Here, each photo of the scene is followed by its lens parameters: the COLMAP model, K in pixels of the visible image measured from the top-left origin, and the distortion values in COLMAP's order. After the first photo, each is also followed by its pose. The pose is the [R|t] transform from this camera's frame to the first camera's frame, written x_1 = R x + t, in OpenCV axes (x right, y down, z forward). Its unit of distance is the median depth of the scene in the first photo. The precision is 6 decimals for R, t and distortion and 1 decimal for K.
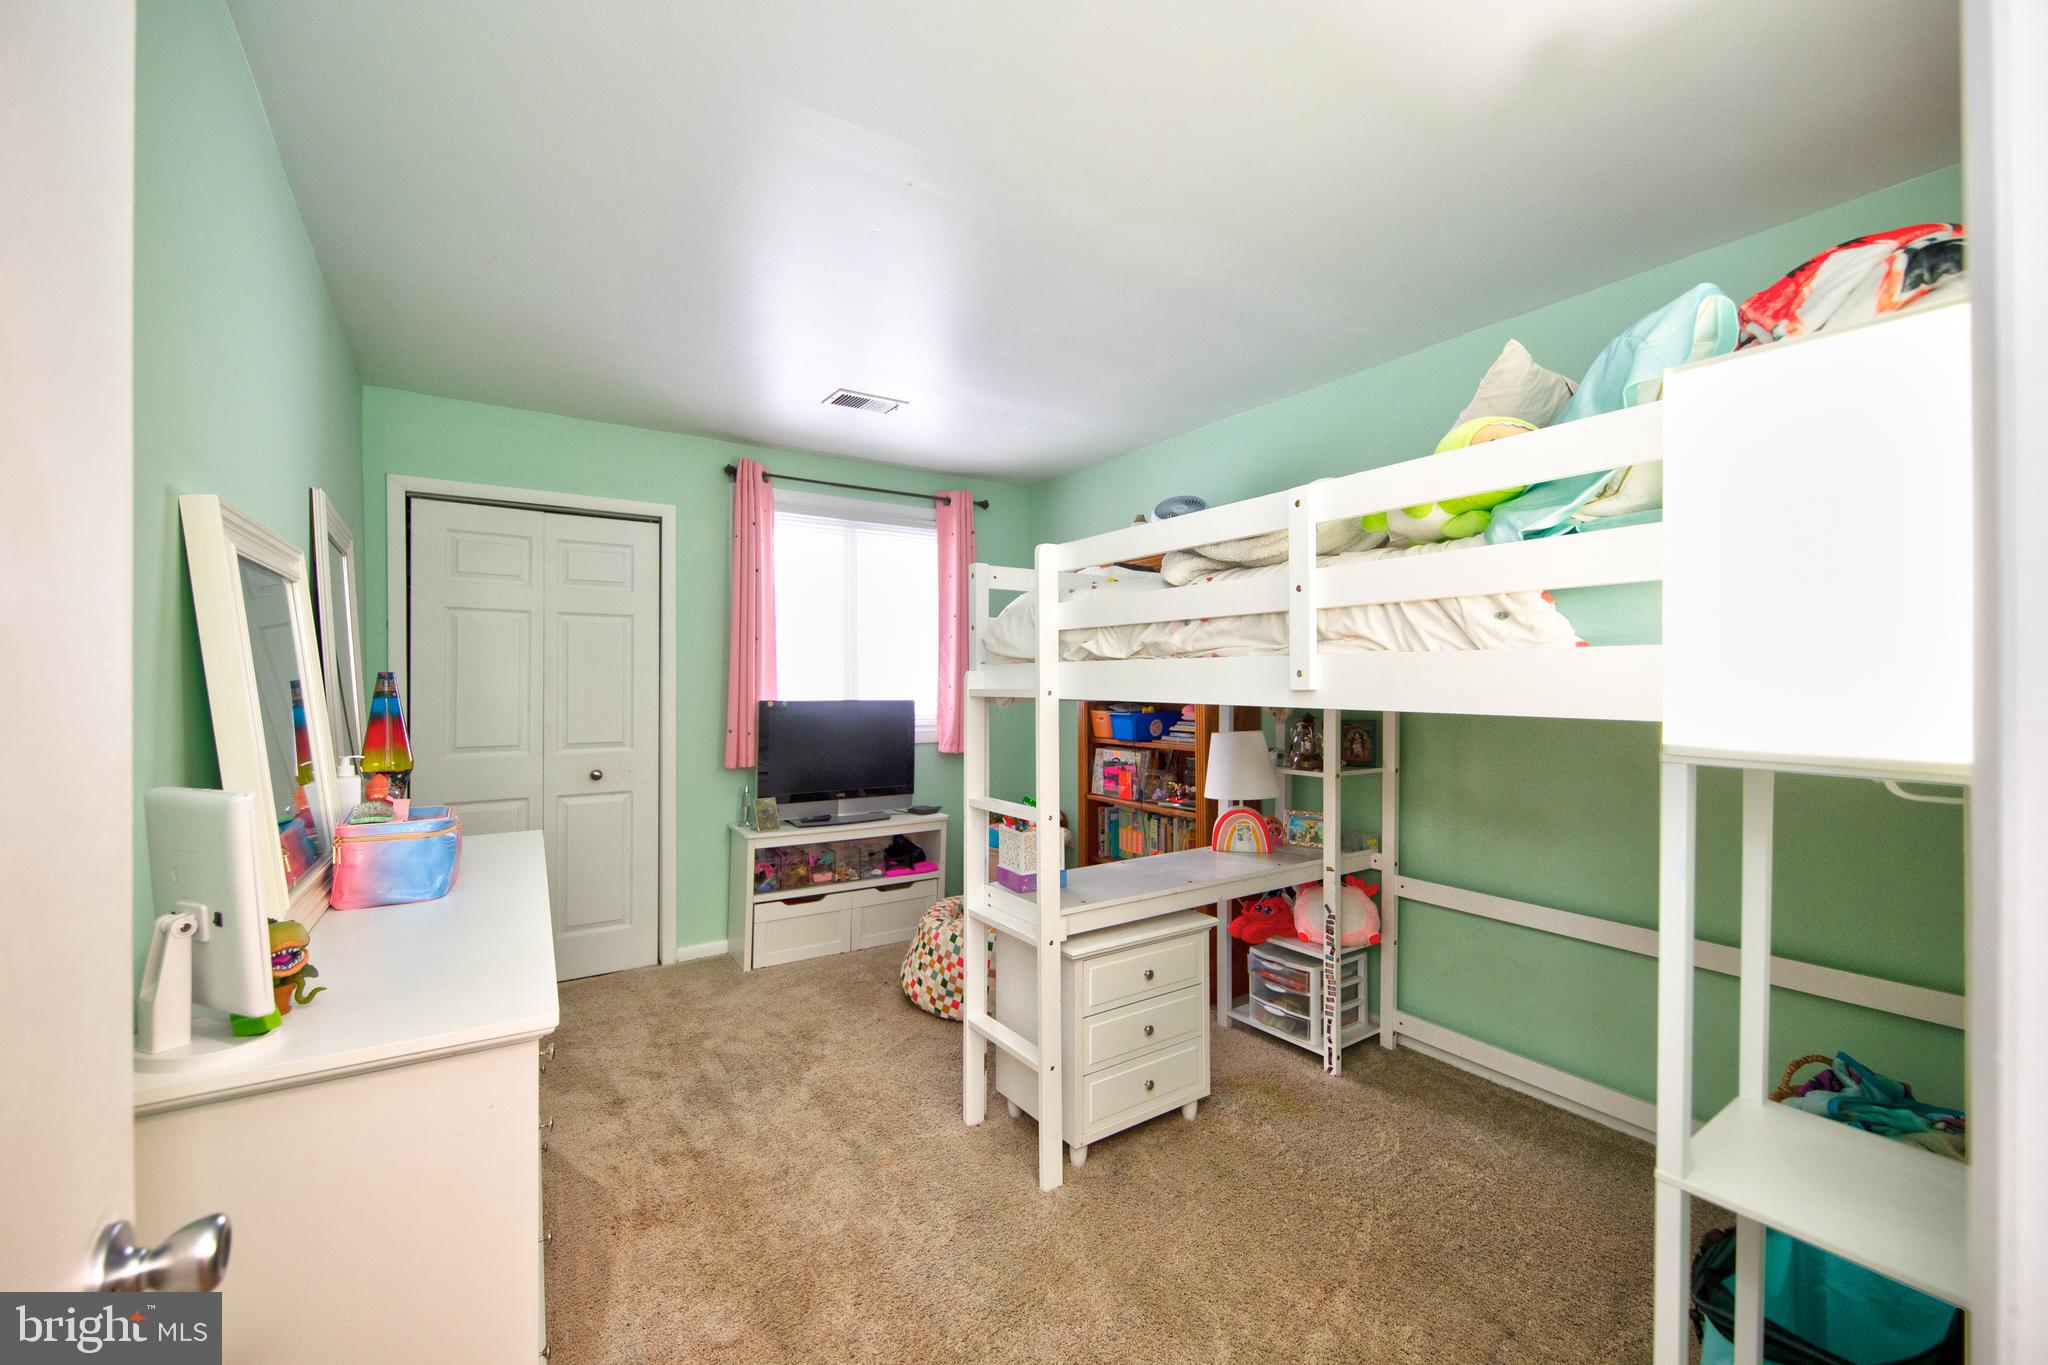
lens RADIAL K [[811.1, 0, 1024.0], [0, 811.1, 682.5], [0, 0, 1]] dist [0.008834, 0.000073]
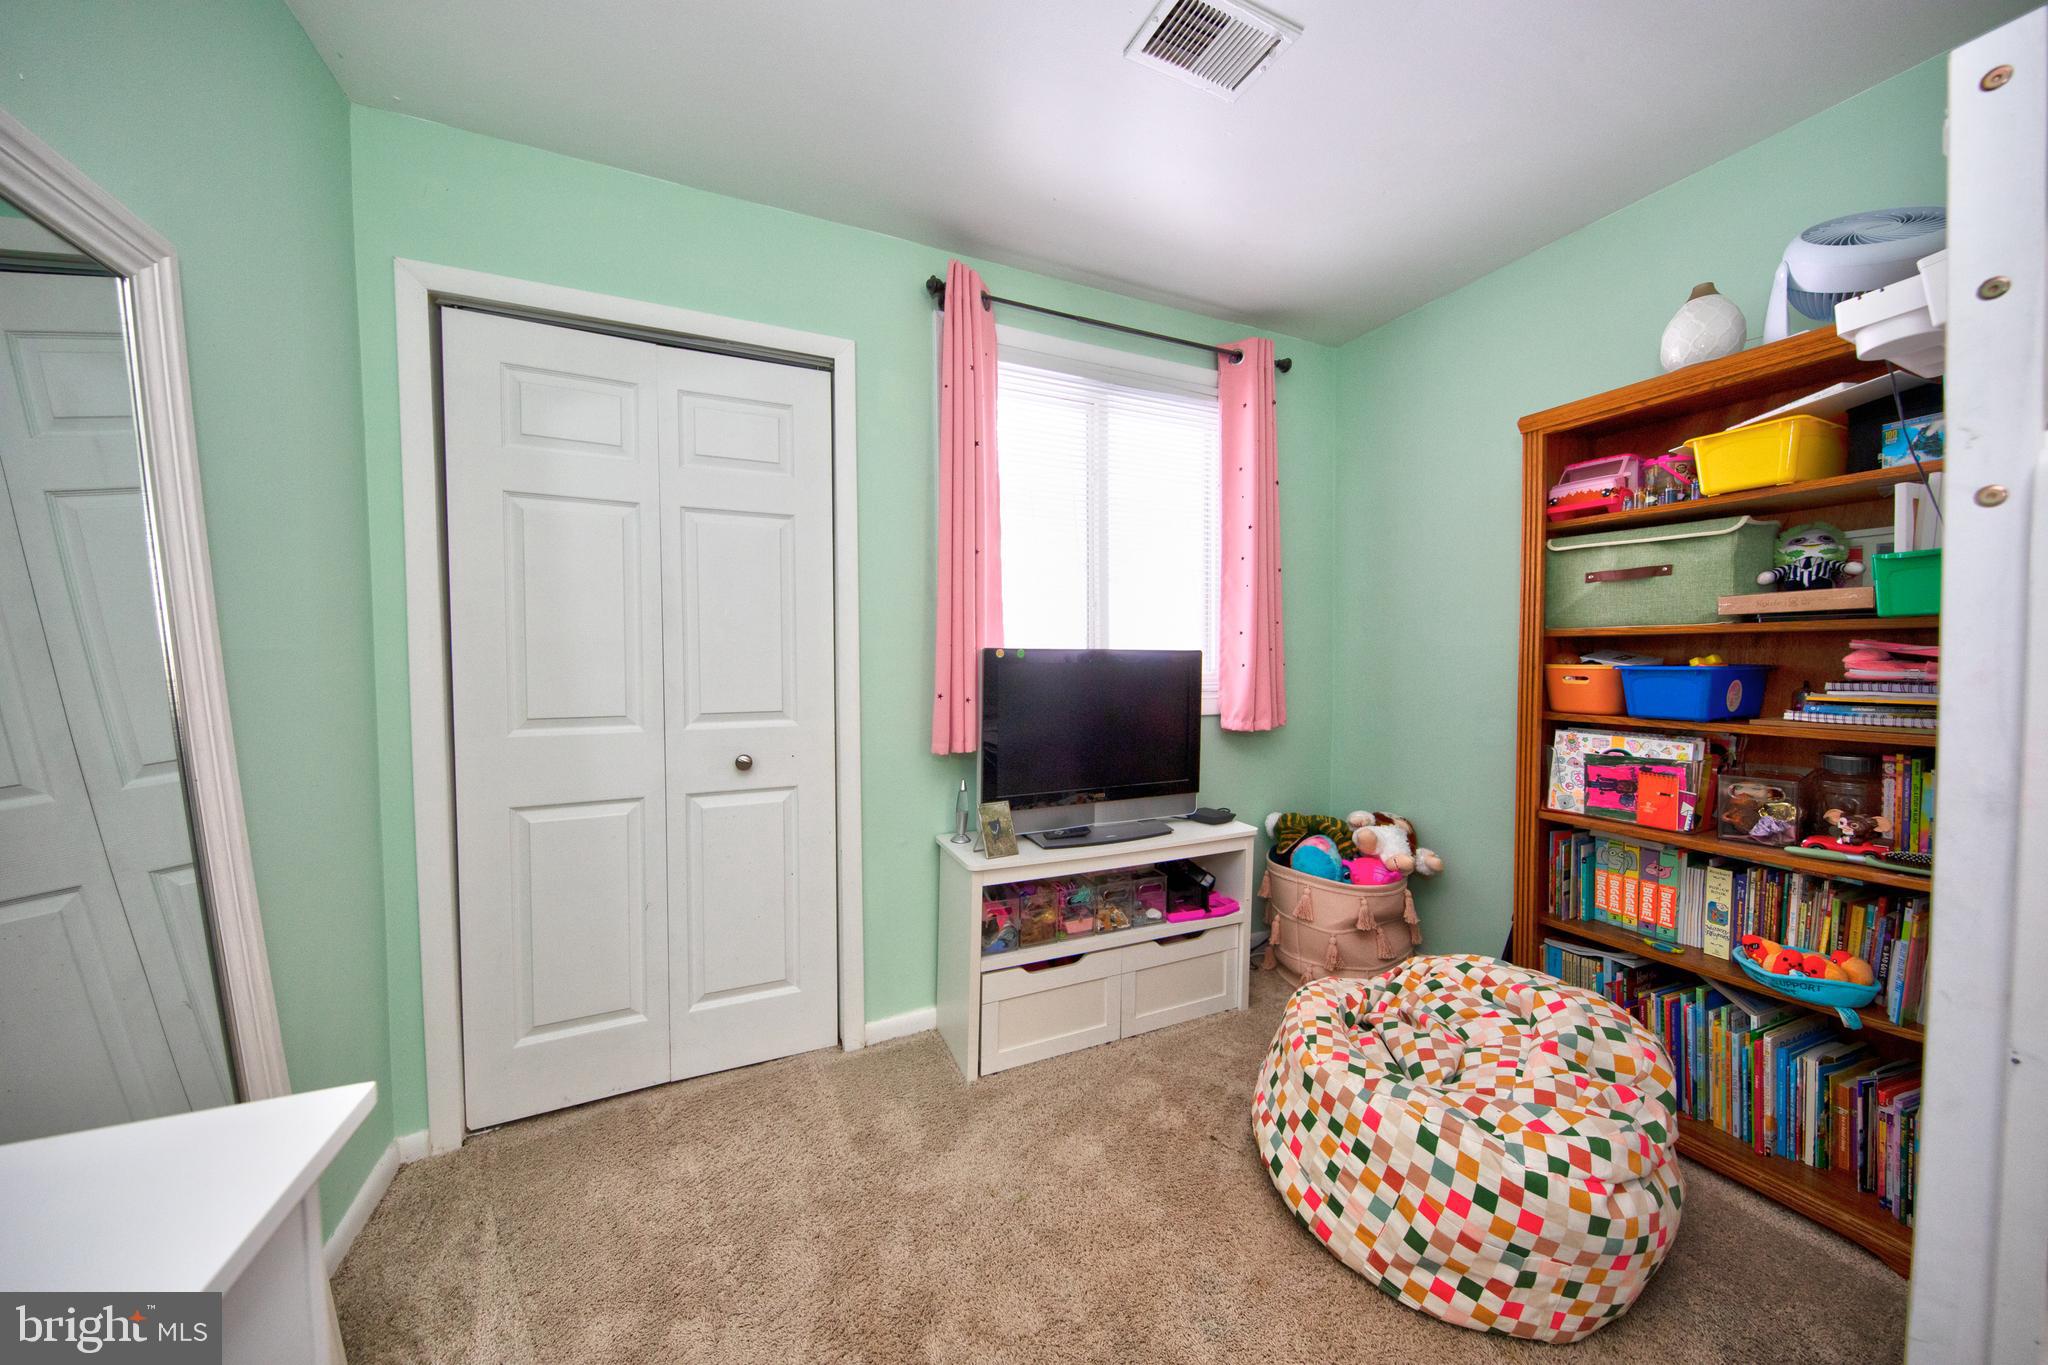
lens RADIAL K [[679.0, 0, 1024.0], [0, 679.0, 682.5], [0, 0, 1]] dist [-0.000615, -0.000040]
pose [[0.987504, 0.003948, -0.157546, -0.212801], [0.002200, 0.999243, 0.038830, 0.028685], [0.157580, -0.038692, 0.986748, 0.486115]]
